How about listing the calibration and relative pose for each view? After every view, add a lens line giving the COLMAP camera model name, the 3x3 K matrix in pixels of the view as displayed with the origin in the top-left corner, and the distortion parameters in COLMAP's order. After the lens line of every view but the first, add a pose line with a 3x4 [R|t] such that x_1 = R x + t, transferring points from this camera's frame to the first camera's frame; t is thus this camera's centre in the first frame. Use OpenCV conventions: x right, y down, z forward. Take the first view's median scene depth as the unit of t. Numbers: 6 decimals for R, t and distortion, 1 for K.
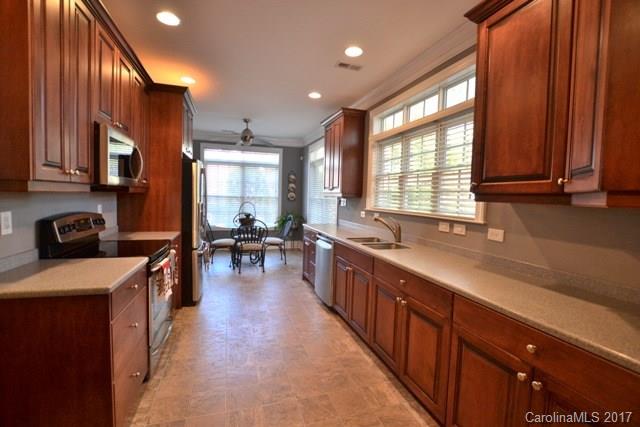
lens RADIAL K [[291.1, 0, 318.9], [0, 291.1, 212.3], [0, 0, 1]] dist [-0.004650, -0.000256]
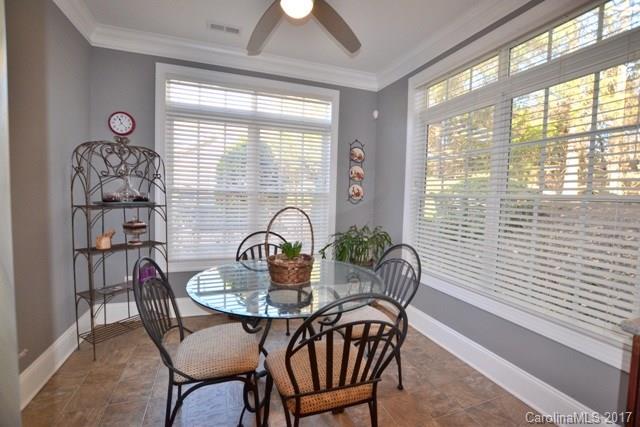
lens RADIAL K [[291.1, 0, 320.1], [0, 291.1, 211.4], [0, 0, 1]] dist [-0.004650, -0.000256]
pose [[0.999383, -0.011077, 0.033322, -0.171788], [0.010735, 0.999888, 0.010433, -0.027457], [-0.033434, -0.010069, 0.999390, 0.513701]]
